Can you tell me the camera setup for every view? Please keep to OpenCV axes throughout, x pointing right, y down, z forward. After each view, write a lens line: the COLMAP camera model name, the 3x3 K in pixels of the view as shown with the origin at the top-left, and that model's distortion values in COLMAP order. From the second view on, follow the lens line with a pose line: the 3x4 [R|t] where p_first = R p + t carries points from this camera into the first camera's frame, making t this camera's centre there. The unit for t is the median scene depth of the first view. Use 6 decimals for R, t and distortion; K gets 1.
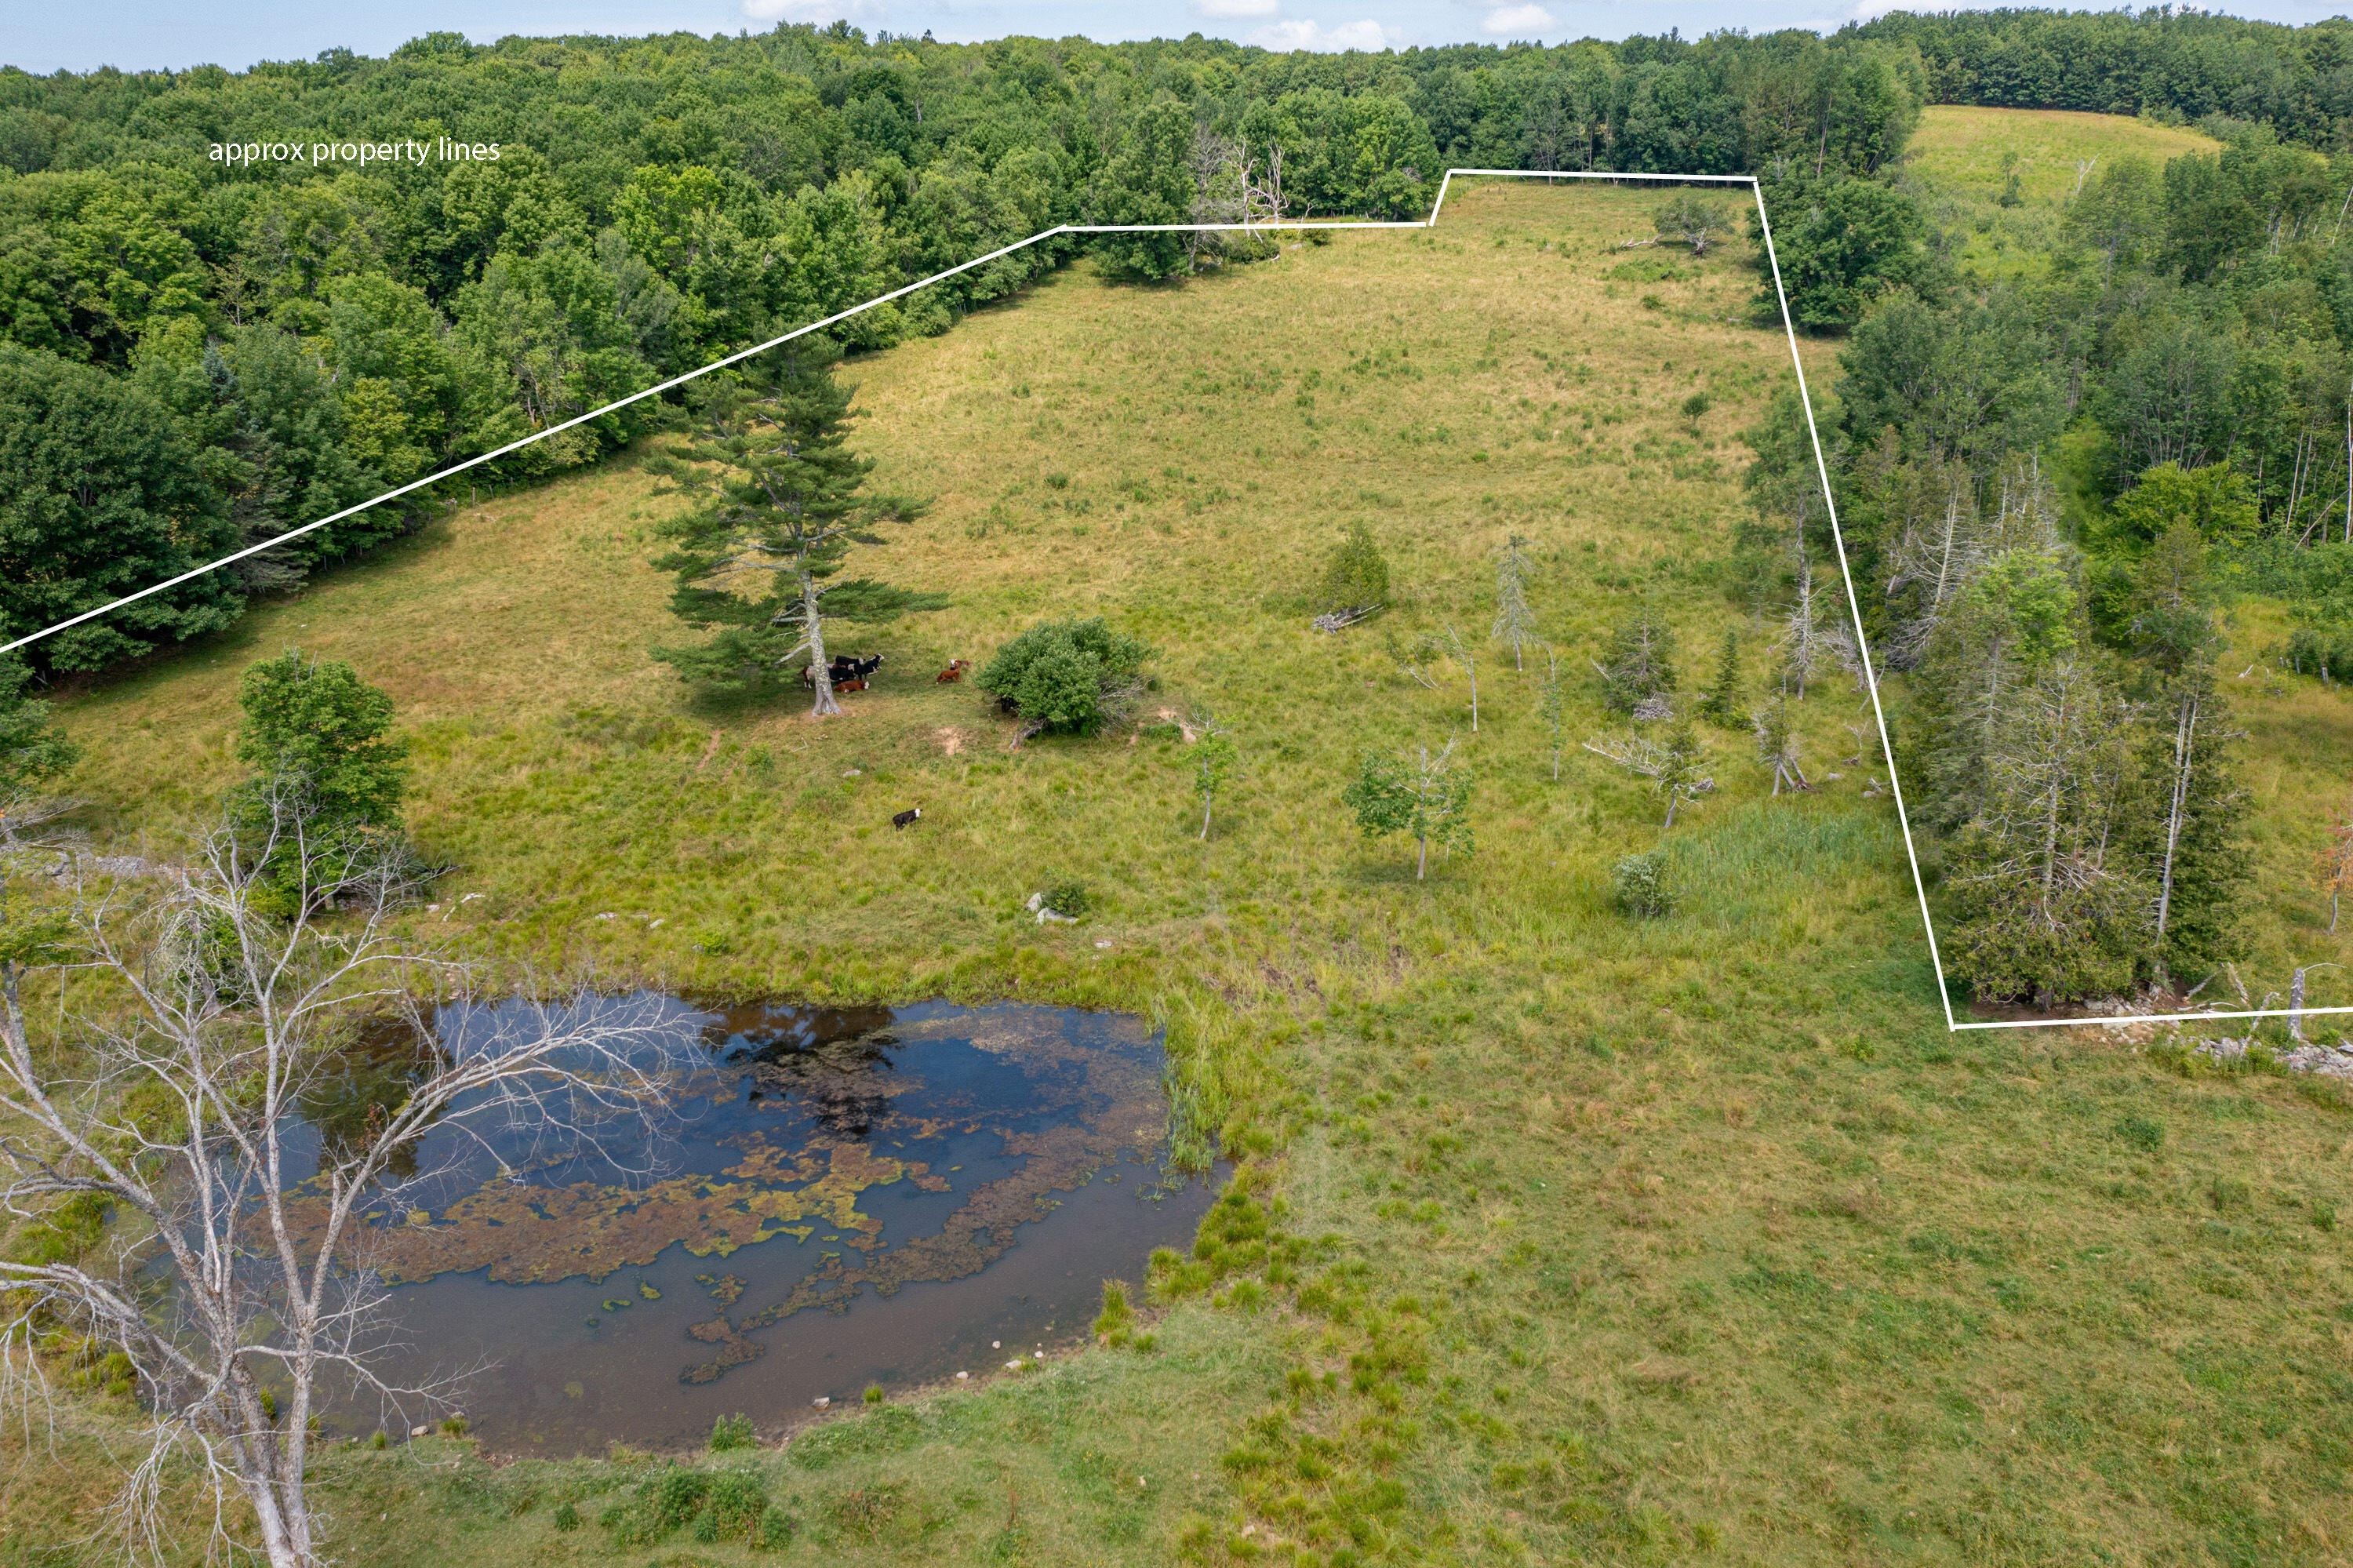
lens RADIAL K [[1862.3, 0, 1176.1], [0, 1862.3, 769.4], [0, 0, 1]] dist [-0.007192, 0.000765]
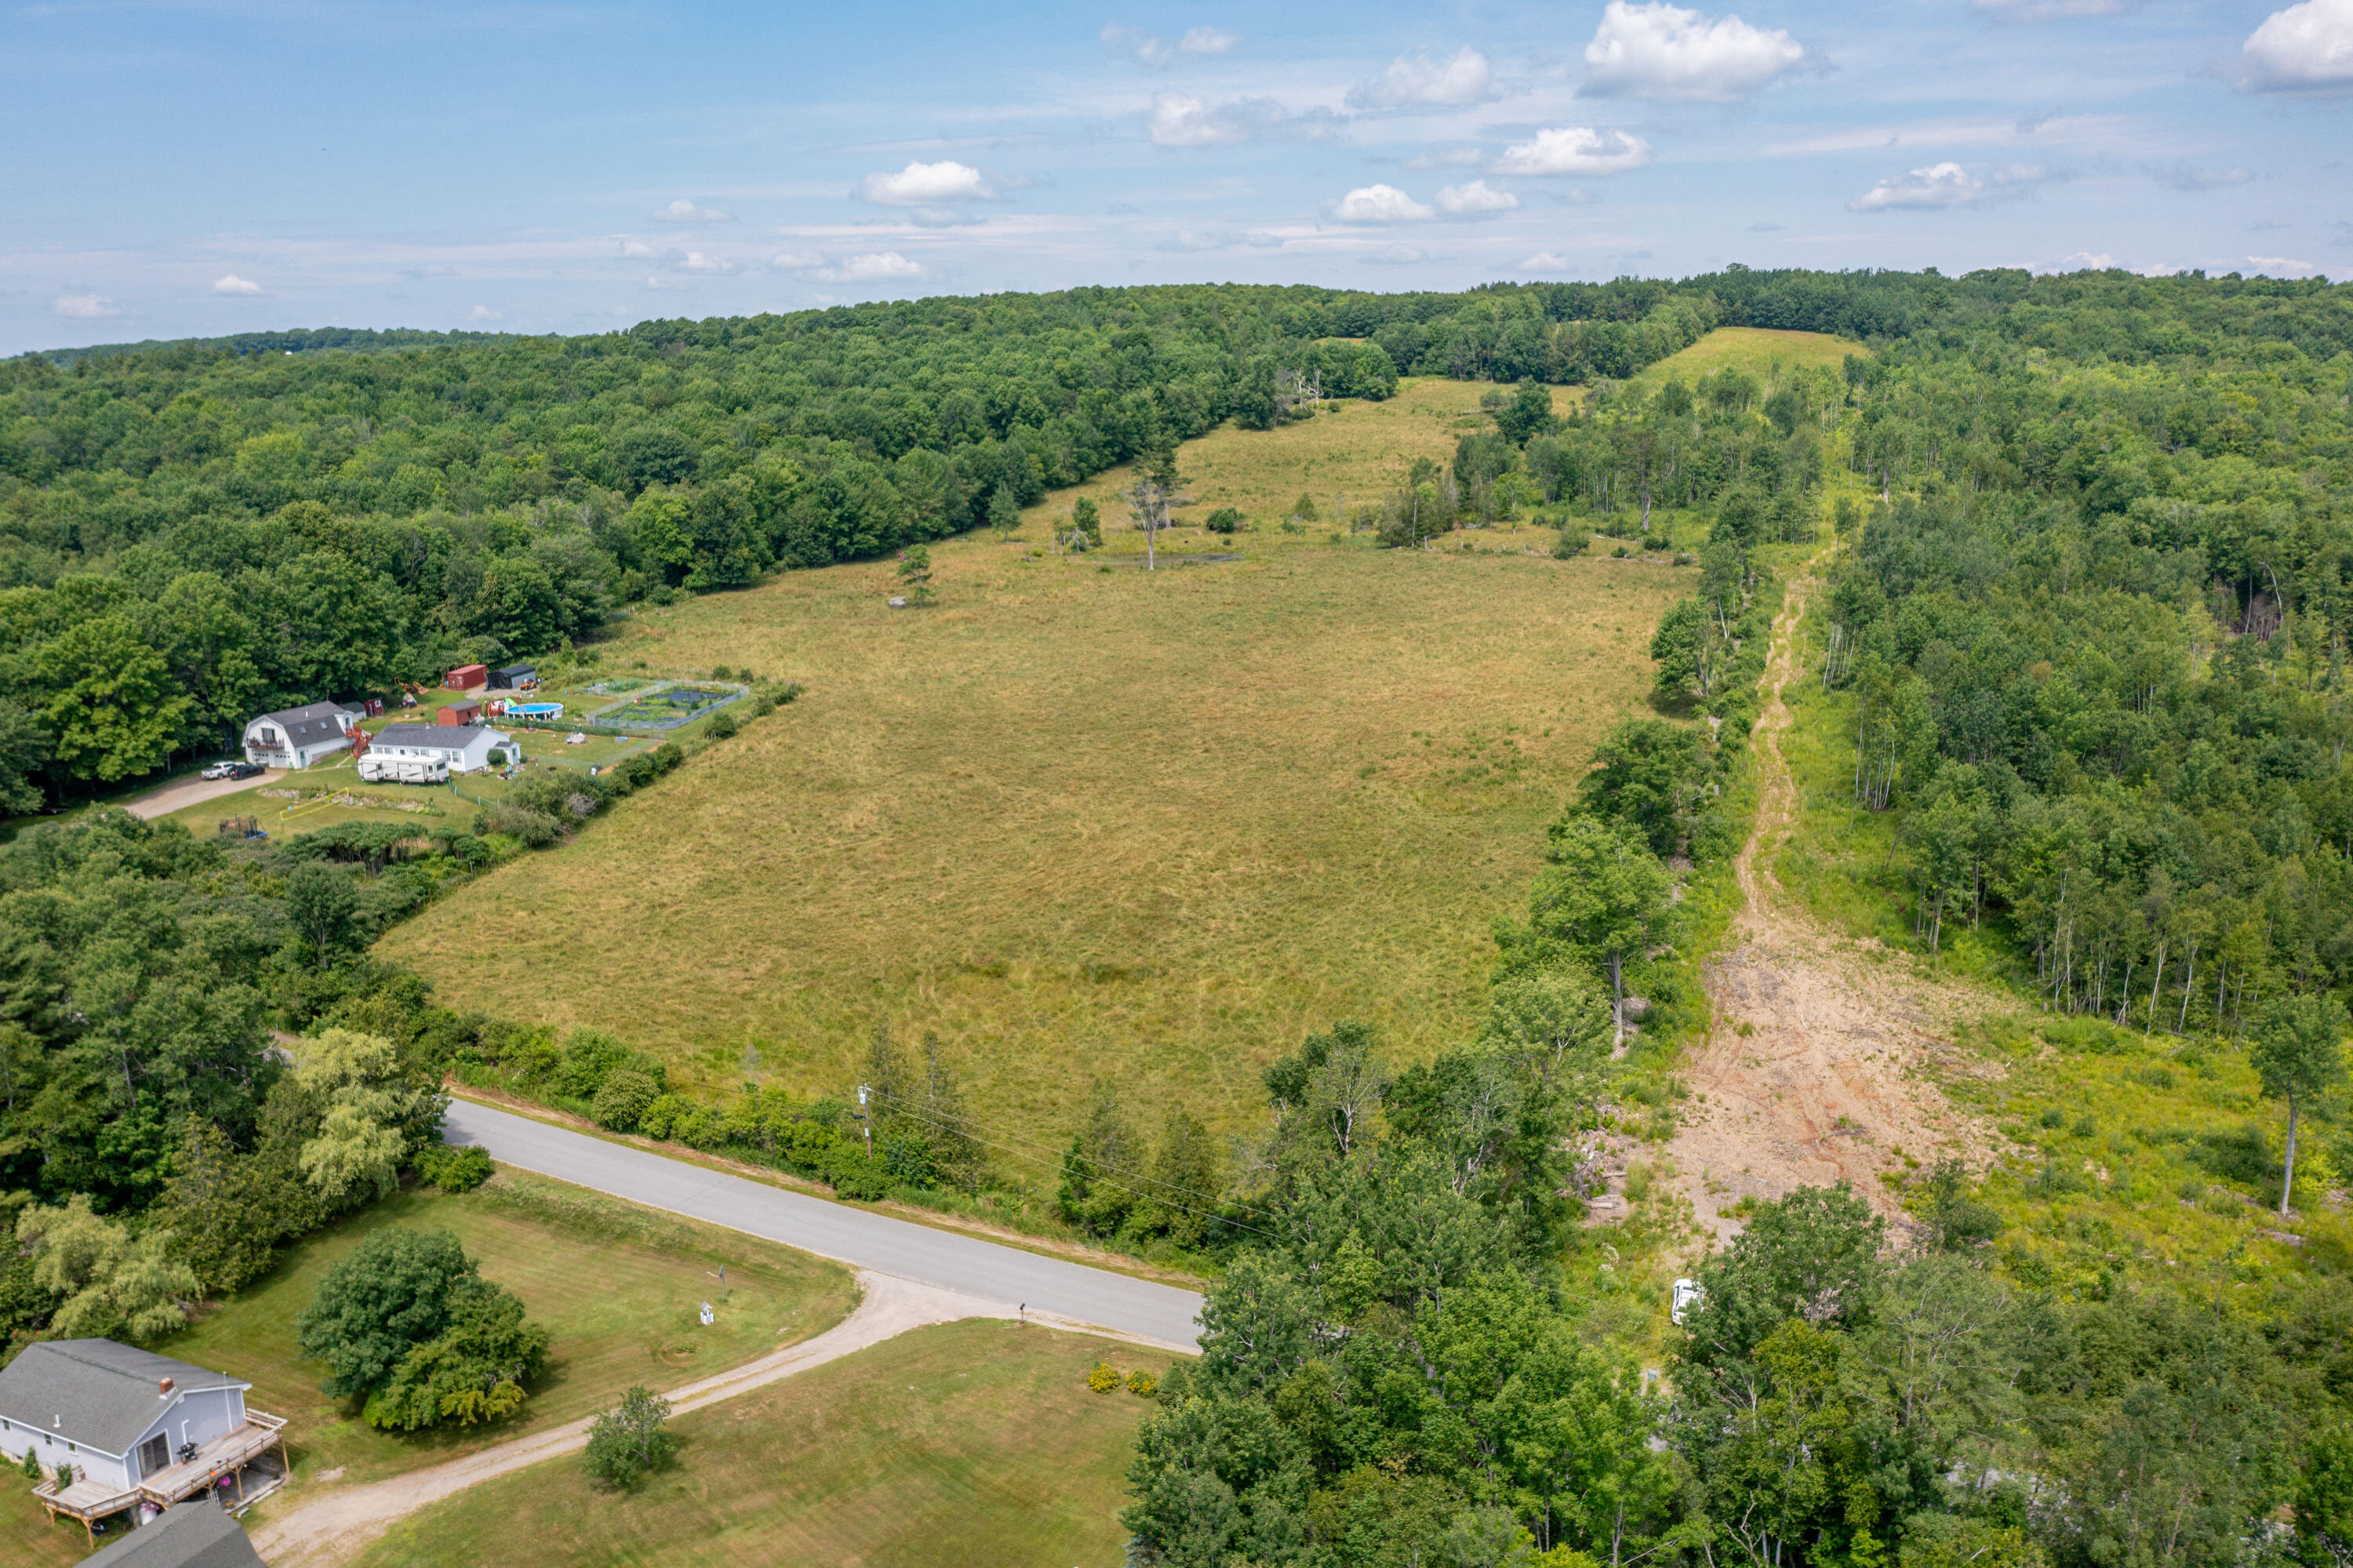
lens RADIAL K [[1878.2, 0, 1176.5], [0, 1878.2, 784.0], [0, 0, 1]] dist [0.000612, -0.006296]
pose [[0.997296, 0.016369, -0.071646, 0.052495], [-0.021235, 0.997481, -0.067687, 0.305468], [0.070358, 0.069025, 0.995131, -1.168012]]
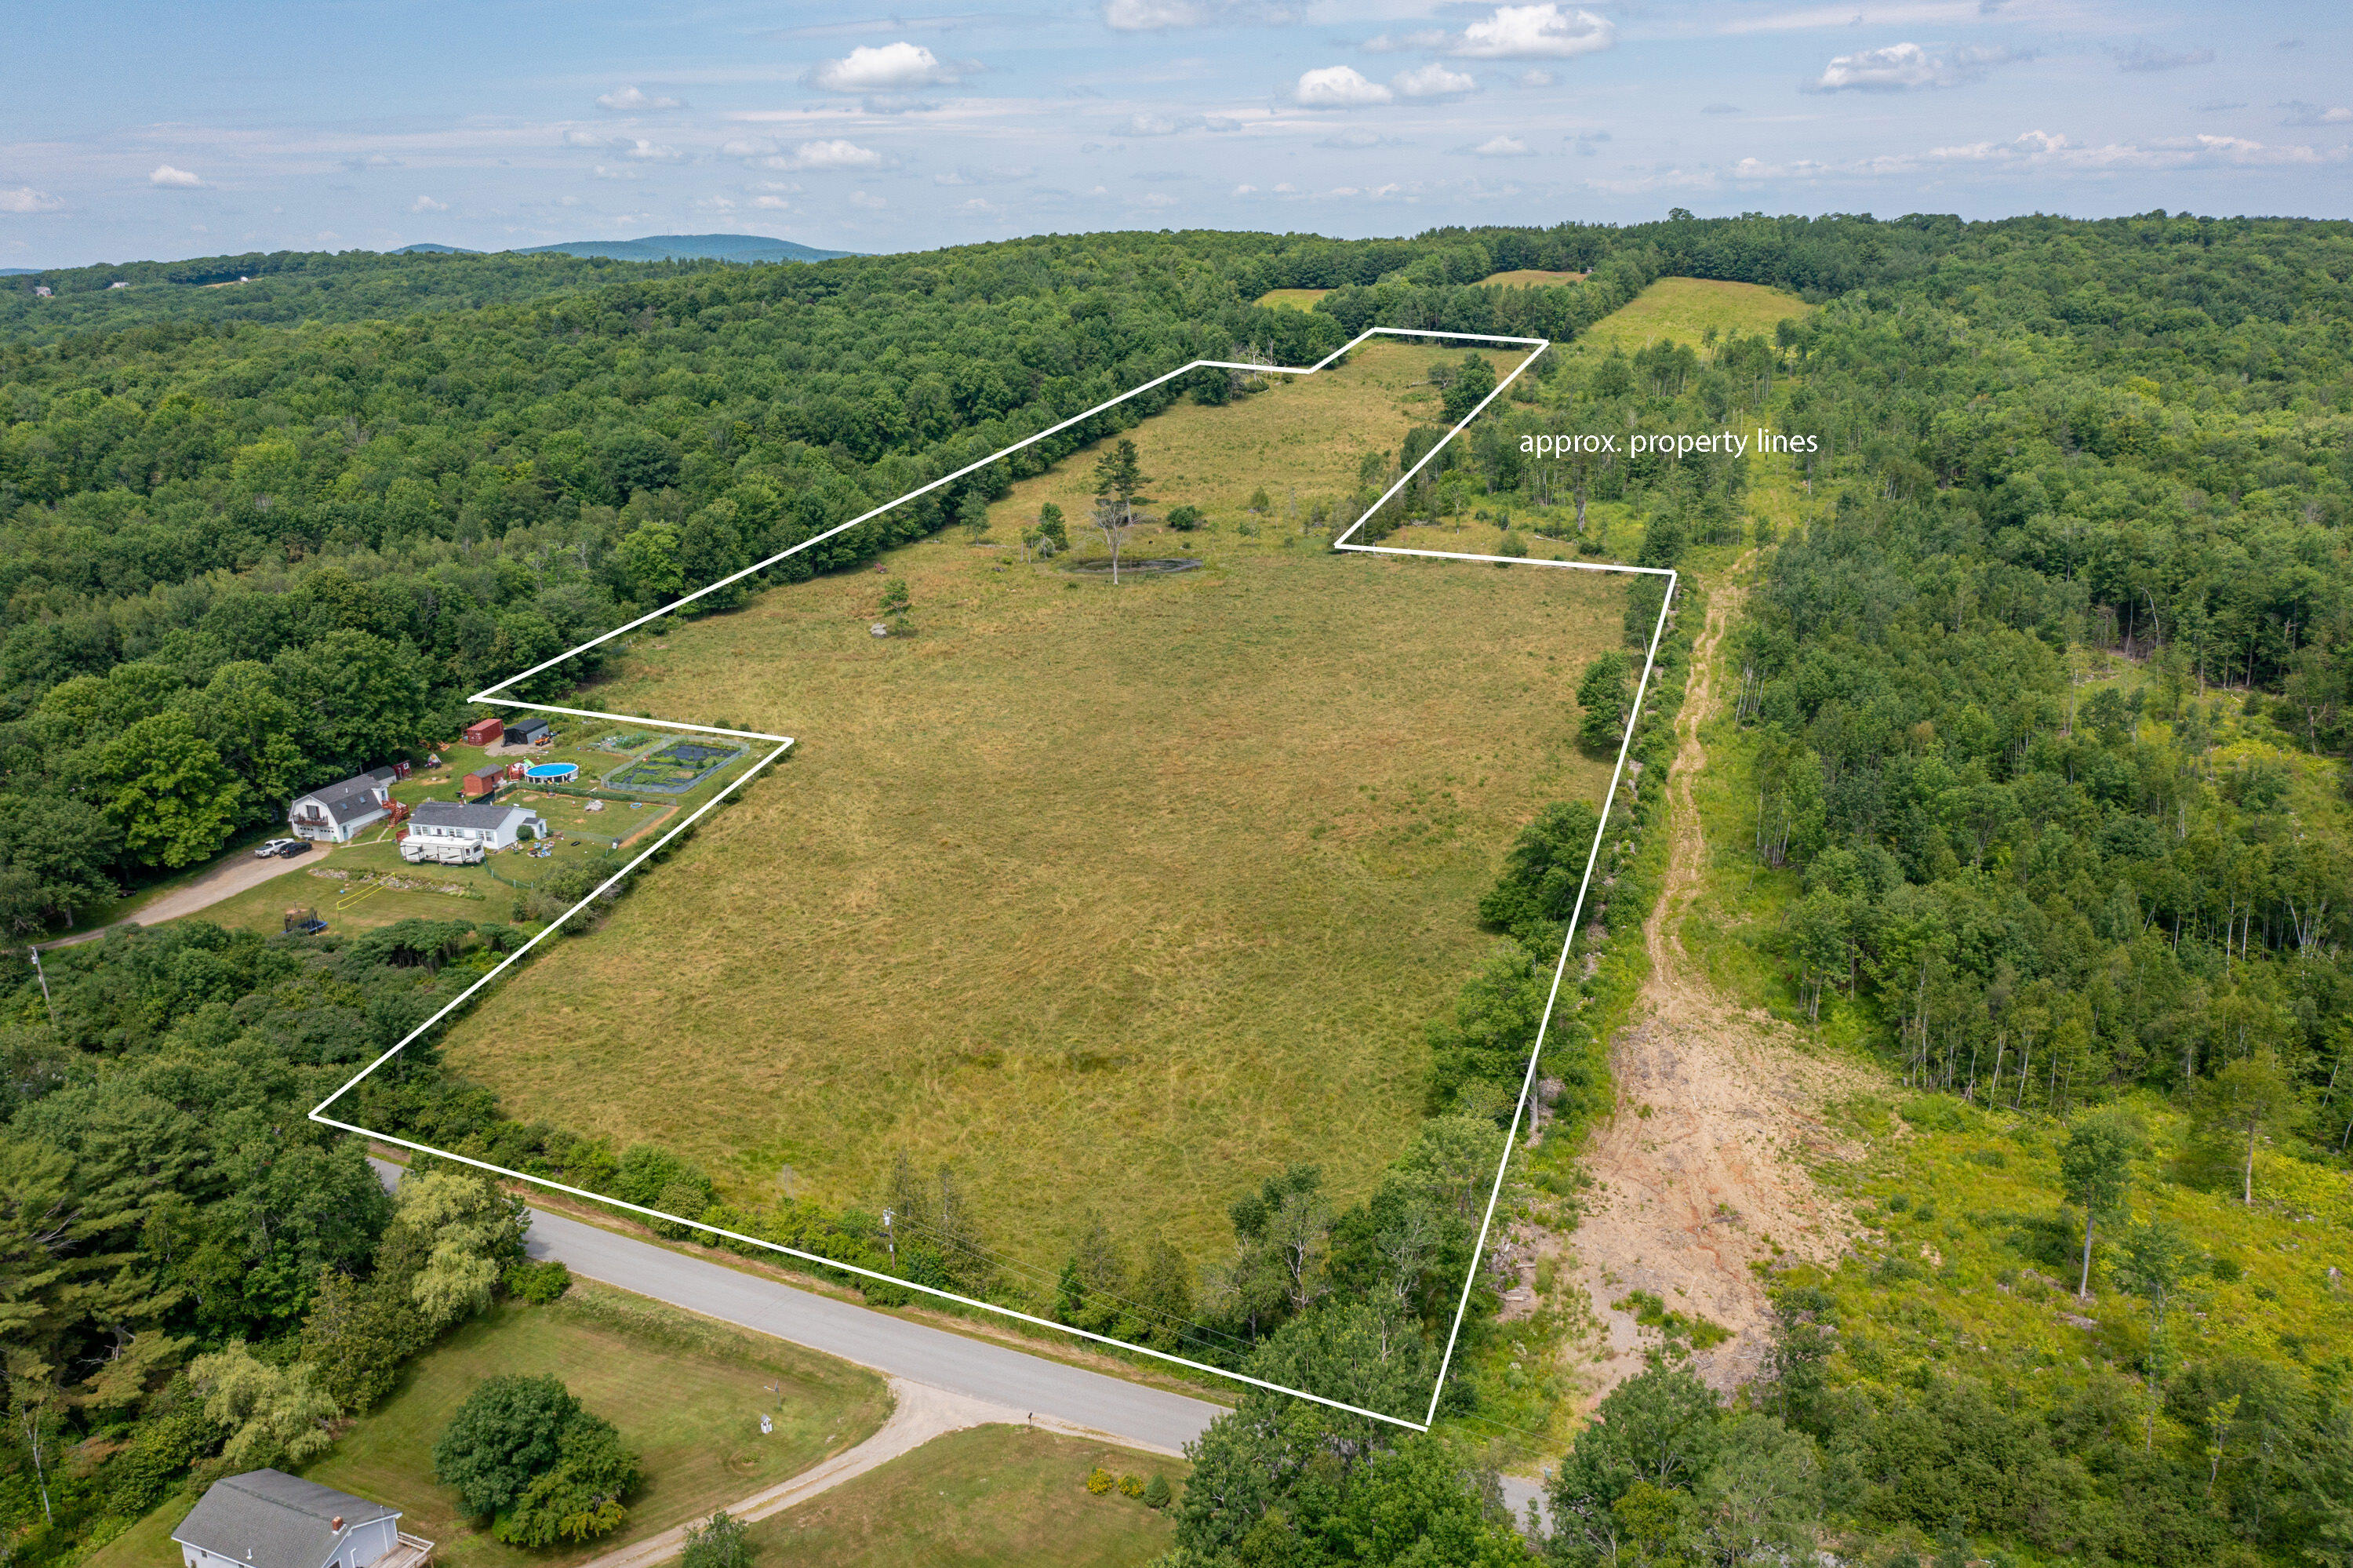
lens RADIAL K [[1862.3, 0, 1176.1], [0, 1862.3, 769.4], [0, 0, 1]] dist [-0.007192, 0.000765]
pose [[0.998744, 0.008177, -0.049431, 0.052446], [-0.008929, 0.999848, -0.015006, 0.224596], [0.049301, 0.015429, 0.998665, -1.248163]]
